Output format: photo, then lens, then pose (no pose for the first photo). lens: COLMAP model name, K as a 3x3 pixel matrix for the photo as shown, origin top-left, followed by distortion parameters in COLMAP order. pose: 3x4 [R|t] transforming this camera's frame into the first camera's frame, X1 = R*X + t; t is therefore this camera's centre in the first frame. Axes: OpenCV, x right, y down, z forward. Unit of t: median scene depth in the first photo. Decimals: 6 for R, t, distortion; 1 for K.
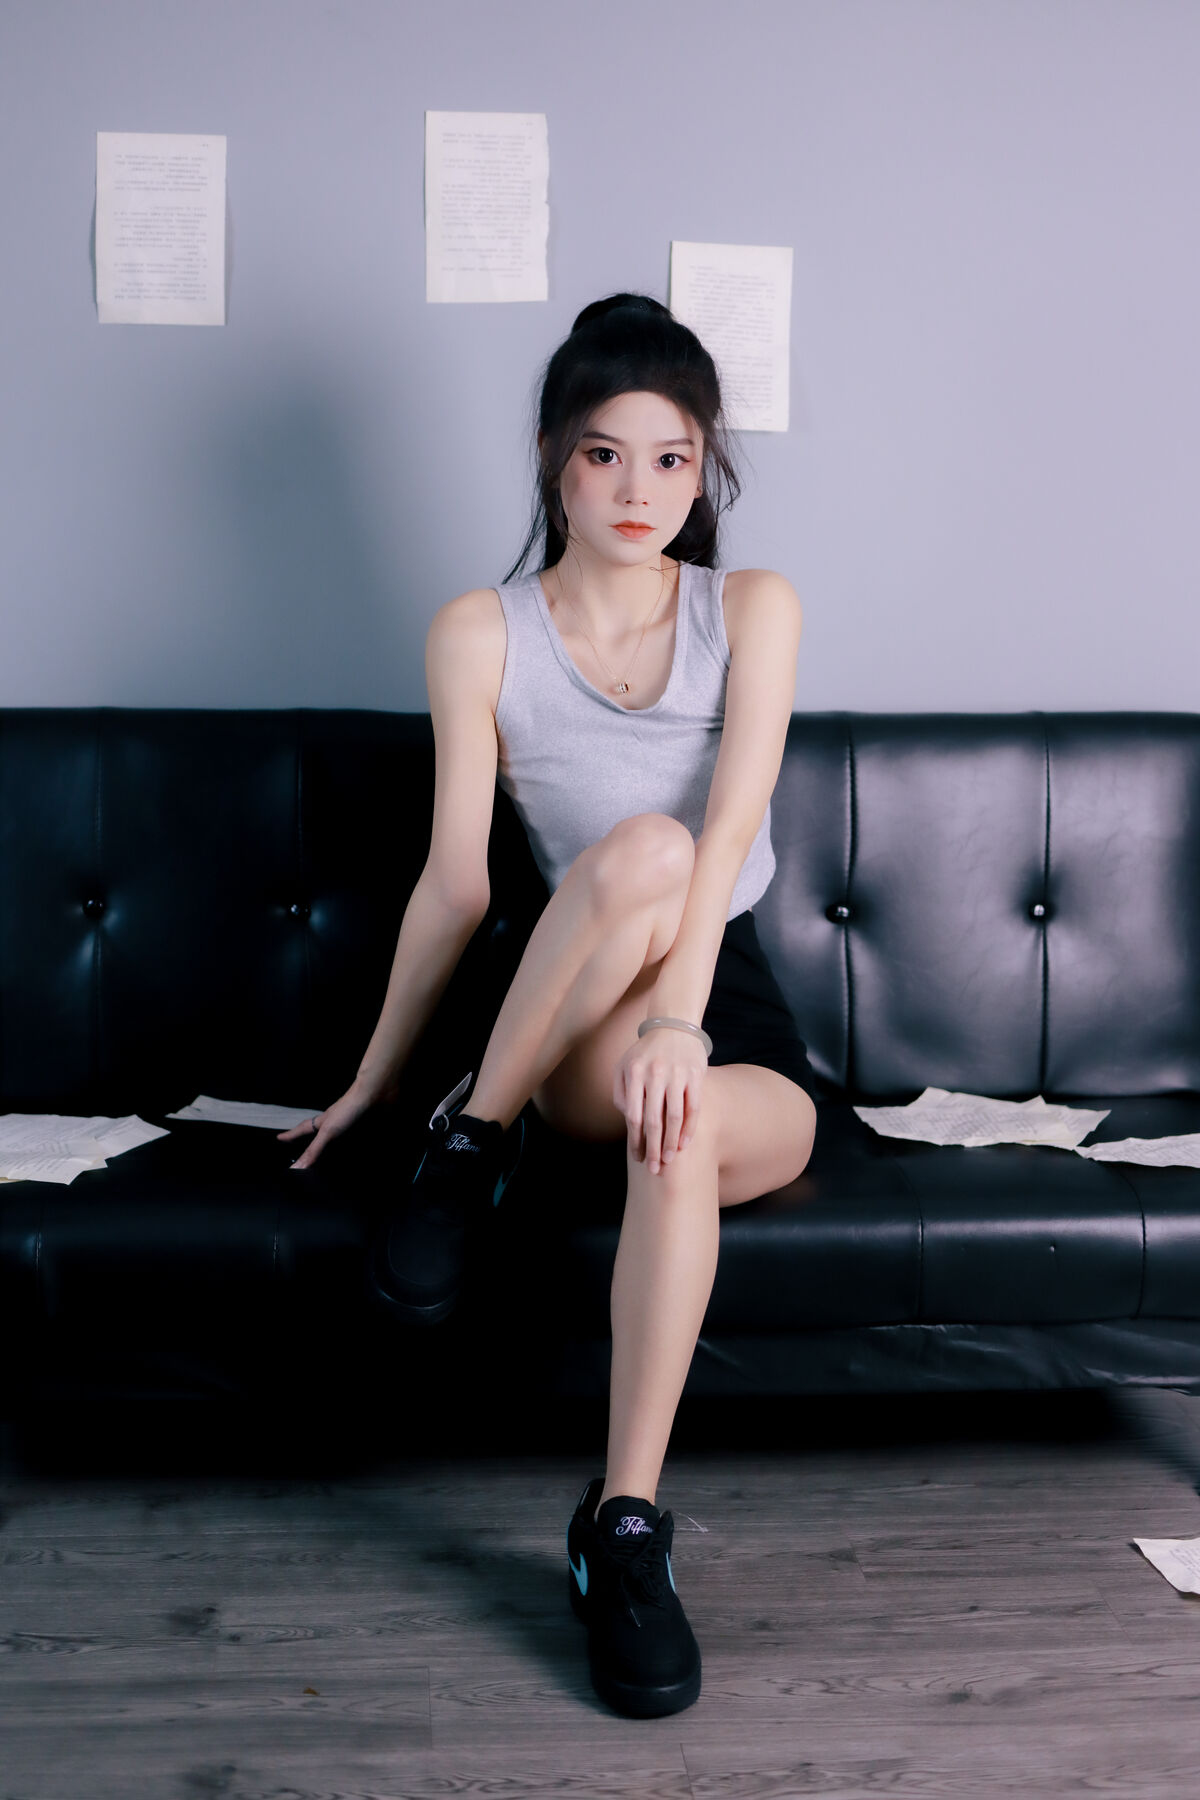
lens RADIAL K [[2743.7, 0, 607.9], [0, 2743.7, 857.3], [0, 0, 1]] dist [-0.076825, 0.000000]
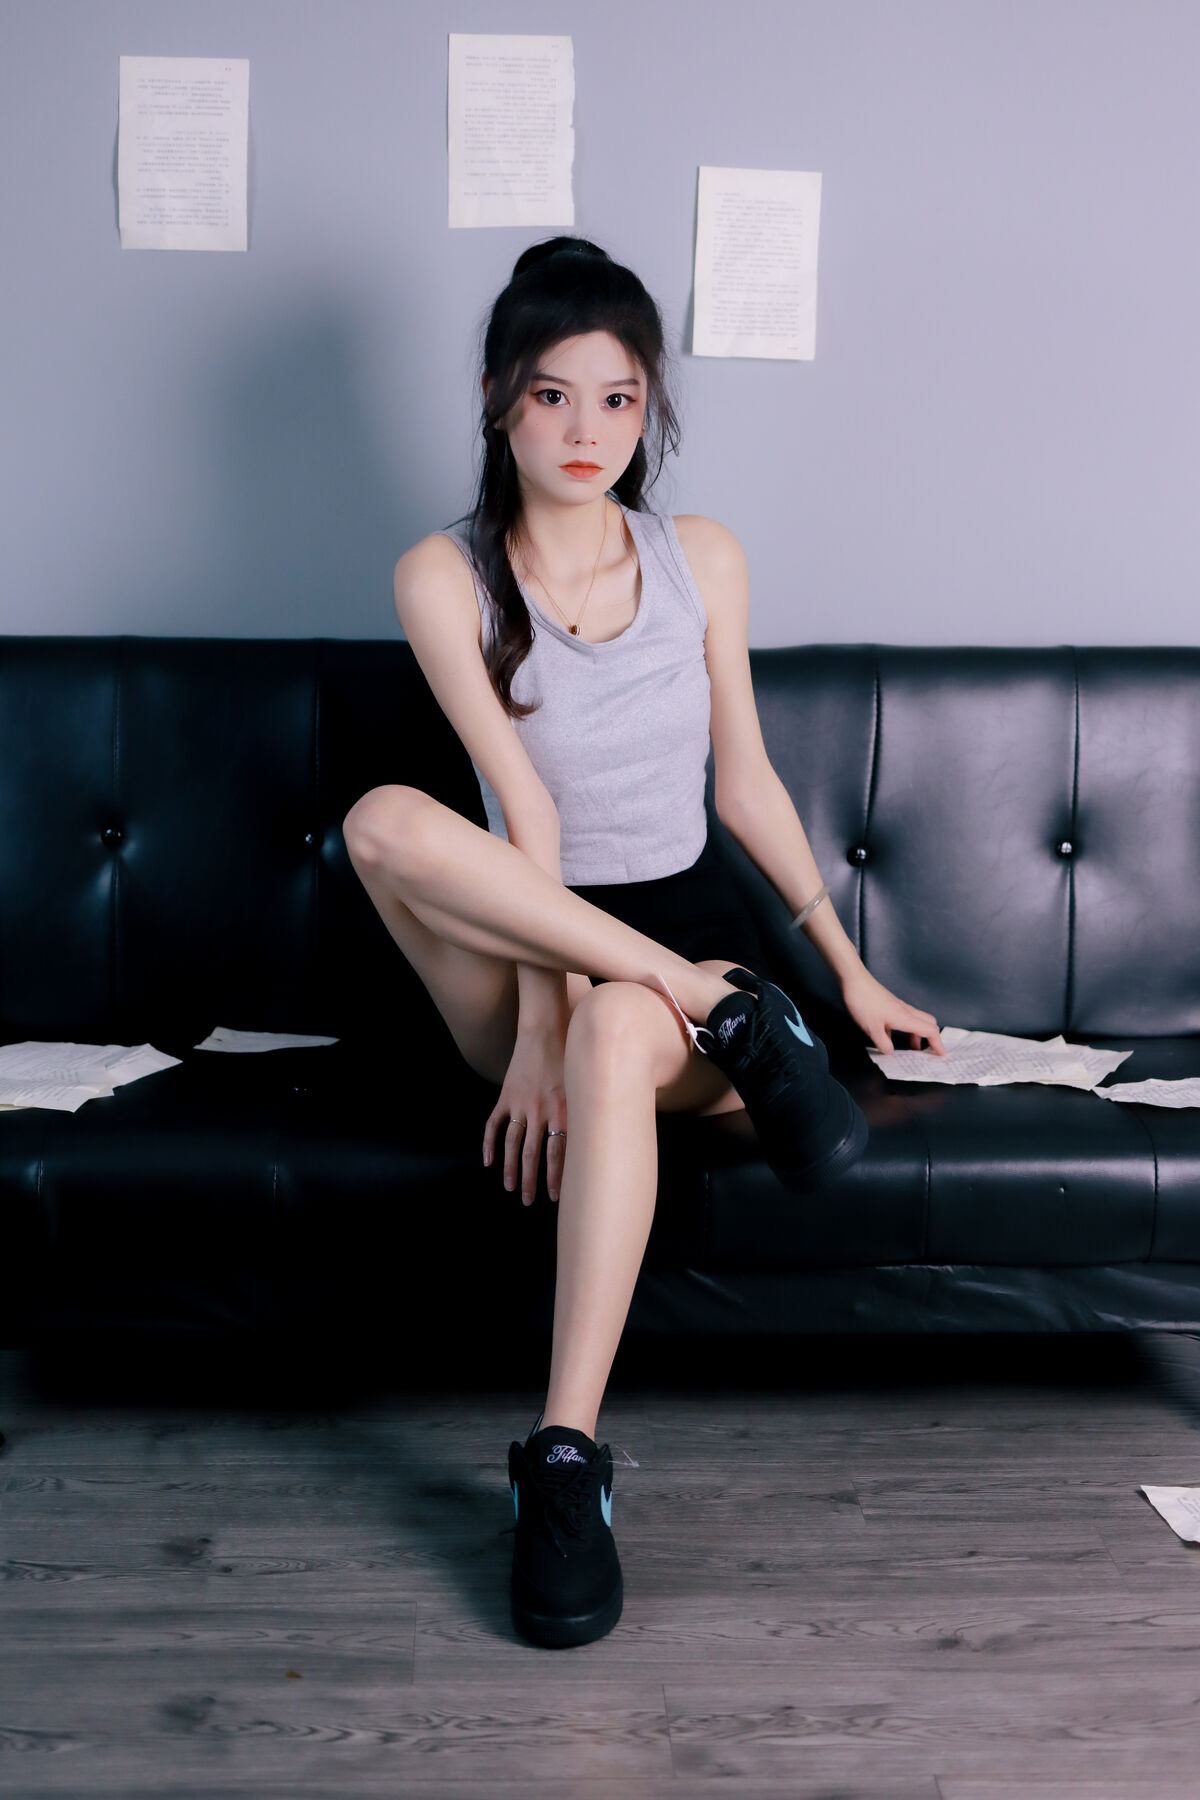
lens RADIAL K [[2743.7, 0, 602.0], [0, 2743.7, 855.3], [0, 0, 1]] dist [-0.076825, 0.000000]
pose [[0.999166, 0.008938, -0.039835, 0.034079], [-0.007929, 0.999646, 0.025415, -0.001862], [0.040048, -0.025078, 0.998883, 0.010128]]
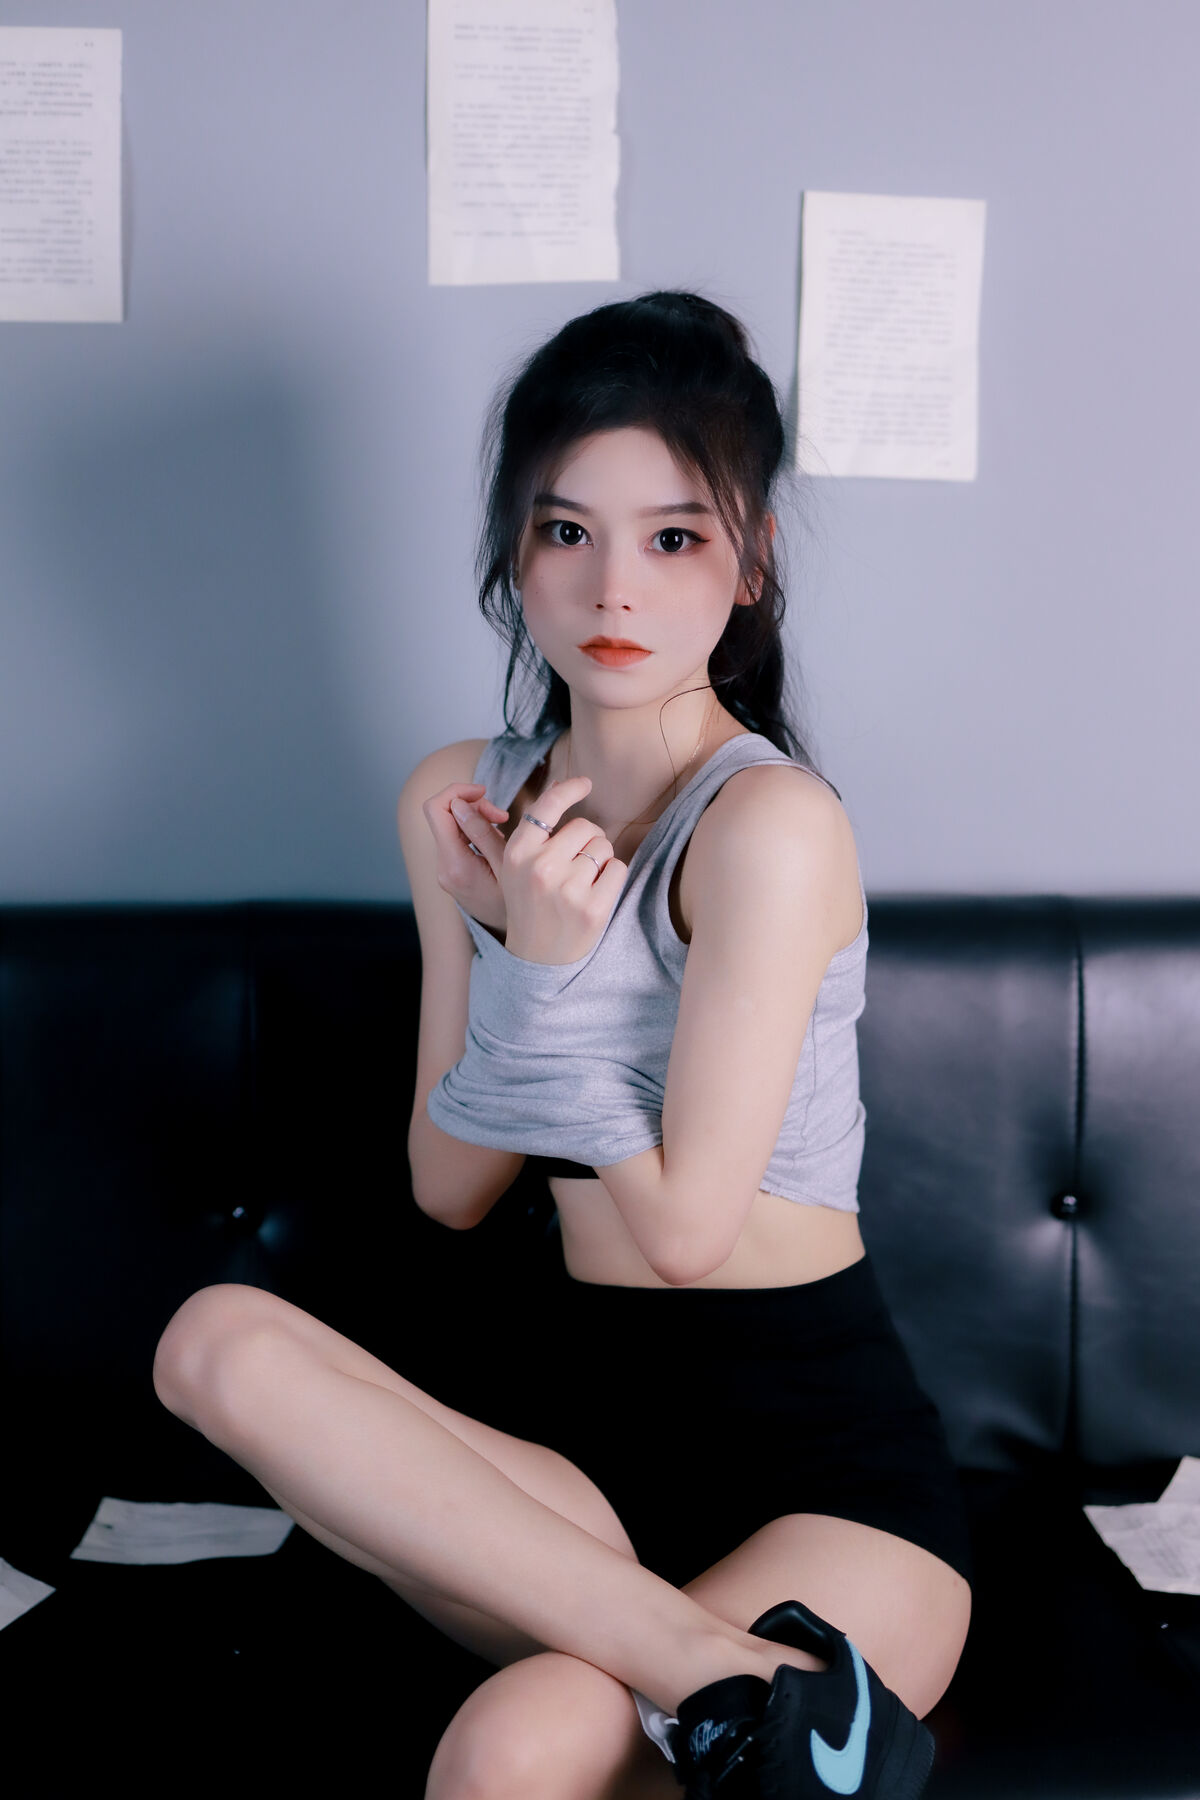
lens RADIAL K [[2743.7, 0, 600.1], [0, 2743.7, 863.5], [0, 0, 1]] dist [-0.076825, 0.000000]
pose [[0.999687, -0.007342, 0.023922, -0.048764], [0.006077, 0.998599, 0.052561, -0.112884], [-0.024274, -0.052399, 0.998331, 0.386321]]
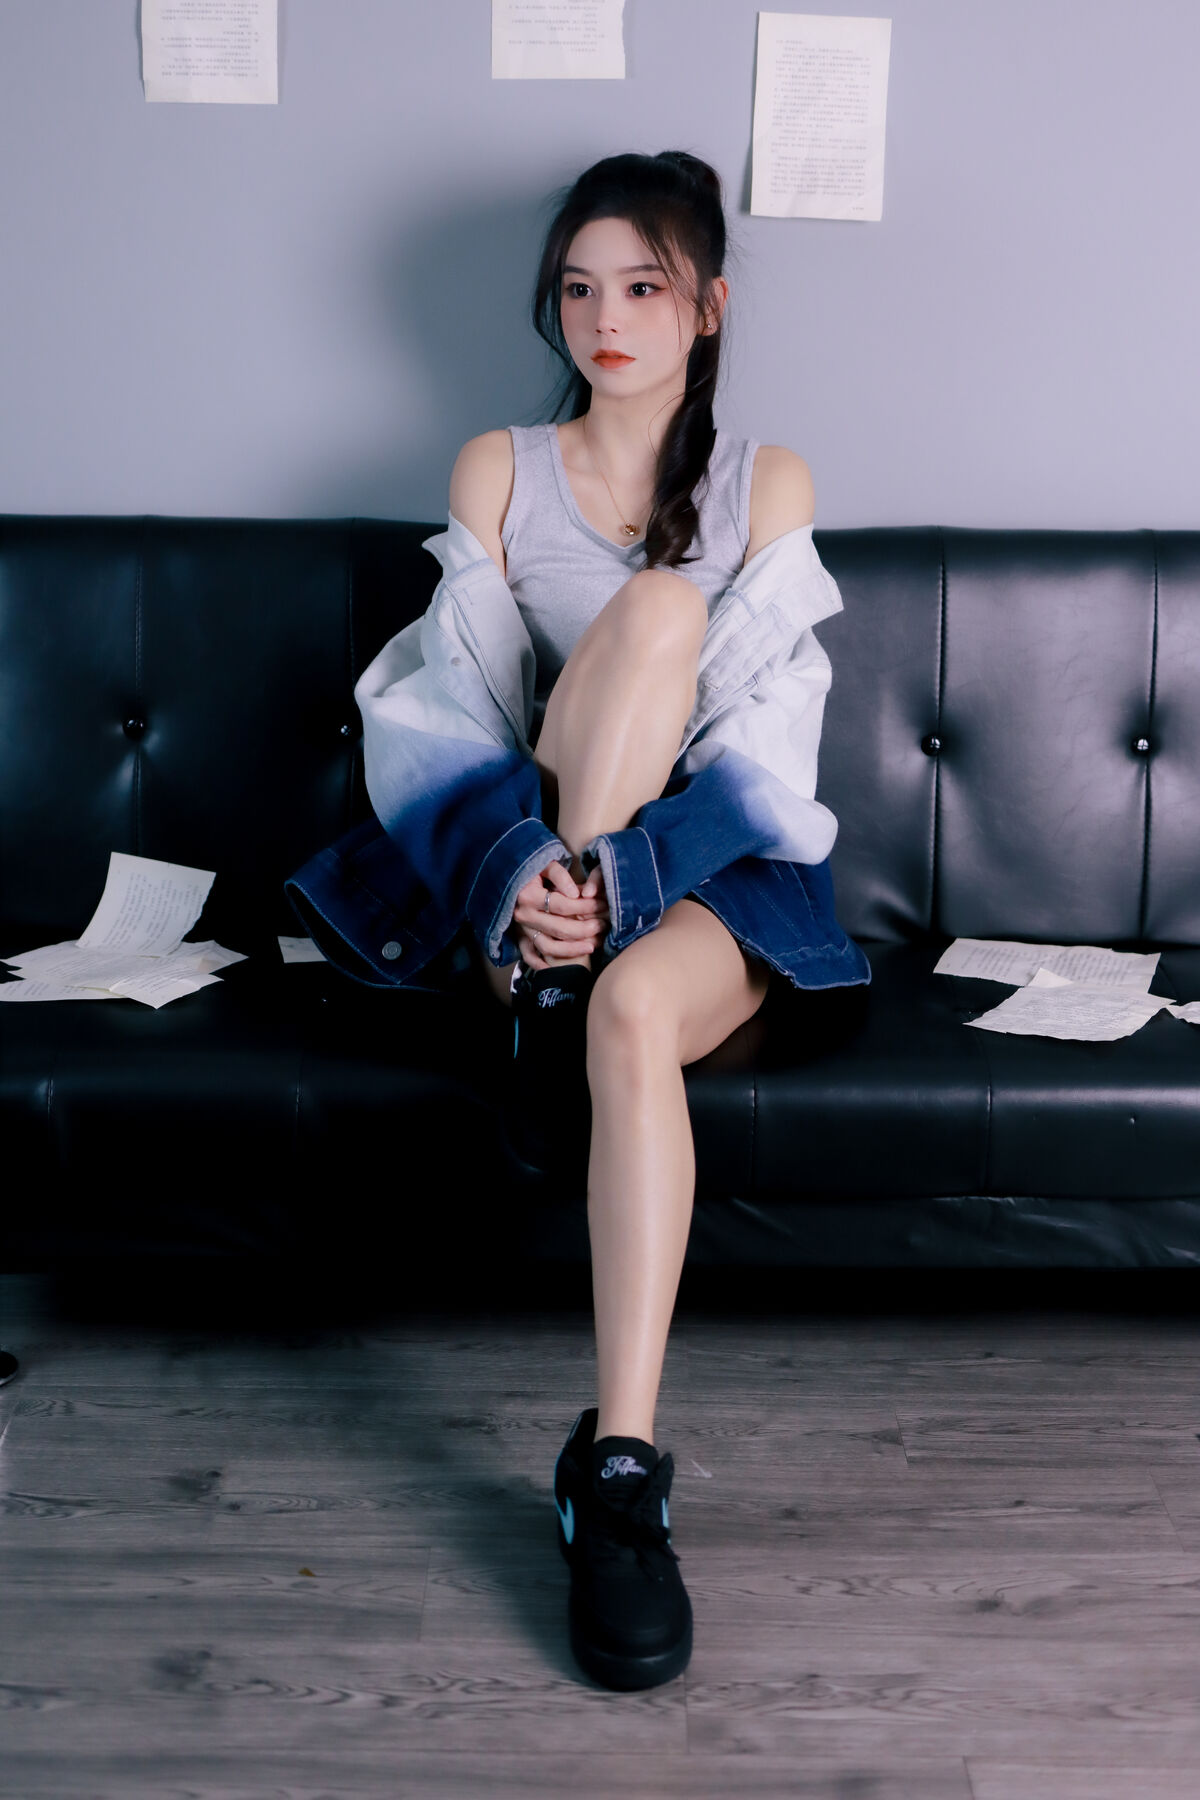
lens RADIAL K [[2743.7, 0, 576.4], [0, 2743.7, 870.5], [0, 0, 1]] dist [-0.076825, 0.000000]
pose [[0.996038, 0.021945, -0.086176, 0.054019], [-0.014052, 0.995738, 0.091150, -0.022818], [0.087809, -0.089578, 0.992101, 0.068177]]
